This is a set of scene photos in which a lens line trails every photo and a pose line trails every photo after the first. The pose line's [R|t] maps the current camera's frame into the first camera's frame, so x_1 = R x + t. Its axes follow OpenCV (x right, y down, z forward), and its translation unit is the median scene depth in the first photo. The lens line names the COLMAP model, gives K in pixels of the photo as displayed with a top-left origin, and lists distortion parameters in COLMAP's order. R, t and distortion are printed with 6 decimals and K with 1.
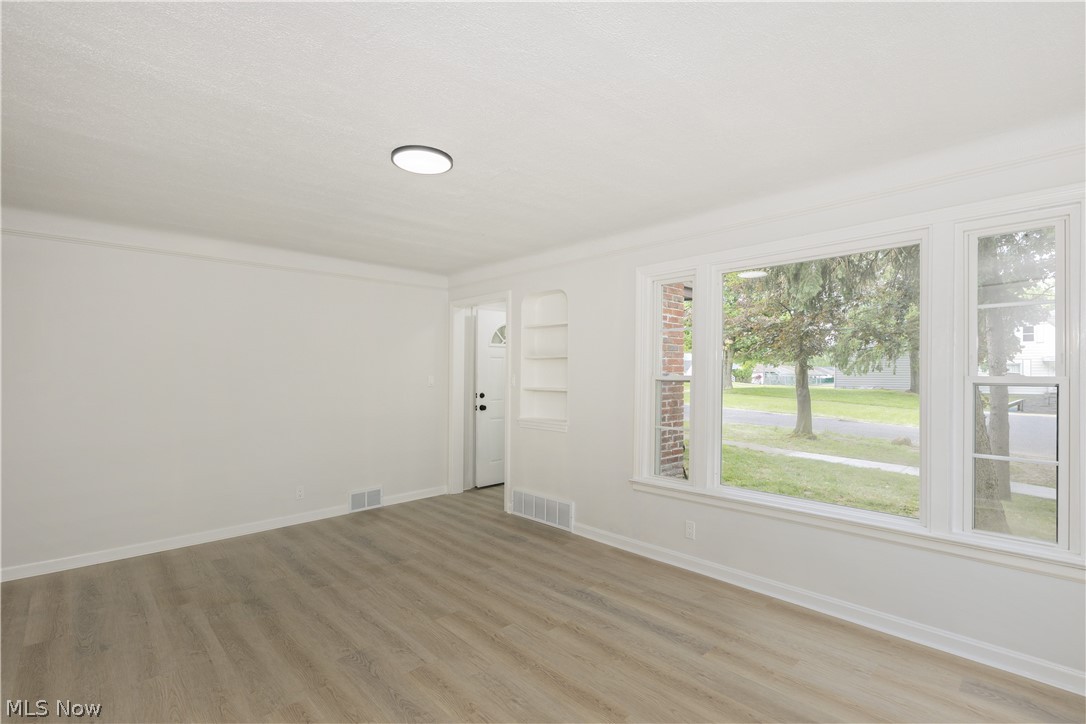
lens RADIAL K [[488.8, 0, 540.2], [0, 488.8, 369.7], [0, 0, 1]] dist [-0.000614, -0.000890]
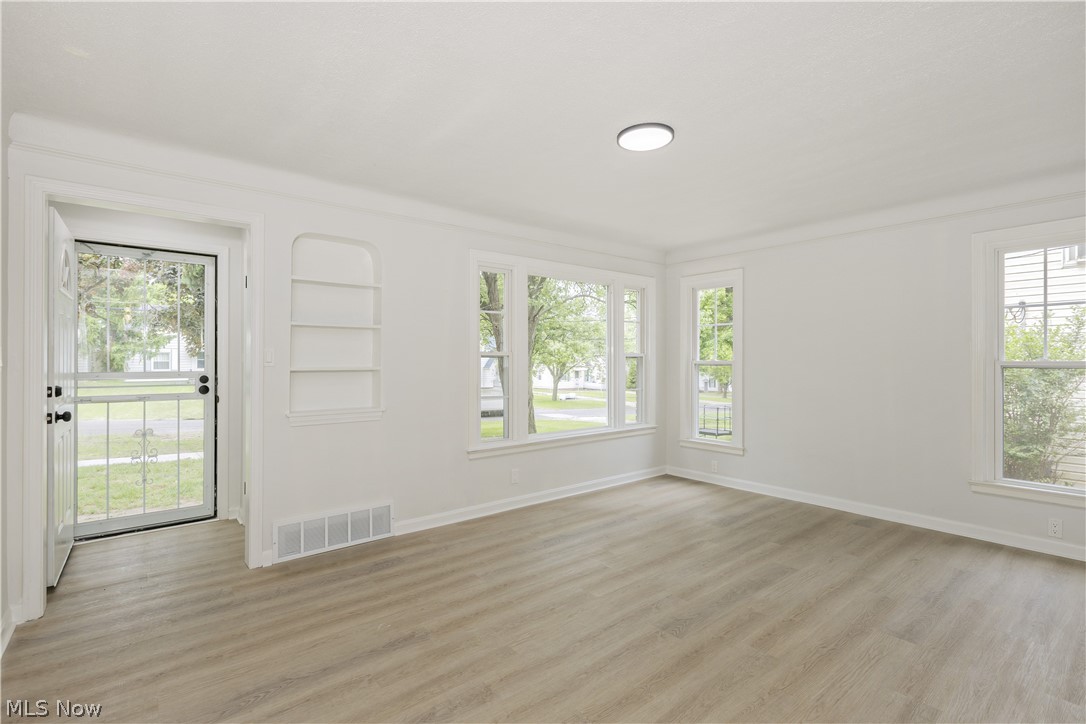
lens RADIAL K [[488.8, 0, 540.2], [0, 488.8, 369.7], [0, 0, 1]] dist [-0.000614, -0.000890]
pose [[0.100204, -0.017183, 0.994819, -0.981692], [-0.006867, 0.999815, 0.017961, 0.018525], [-0.994943, -0.008631, 0.100068, 0.816447]]
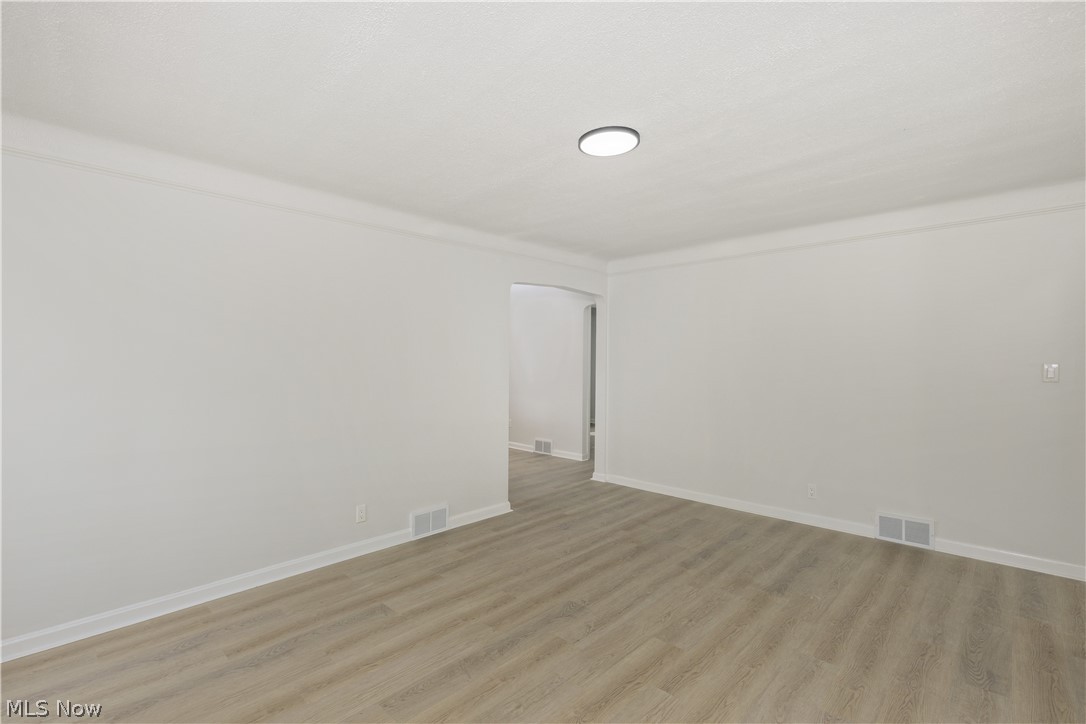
lens RADIAL K [[488.8, 0, 540.2], [0, 488.8, 369.7], [0, 0, 1]] dist [-0.000614, -0.000890]
pose [[0.053260, 0.023624, -0.998301, 0.536849], [0.007660, 0.999681, 0.024065, -0.007868], [0.998551, -0.008929, 0.053062, 0.594818]]
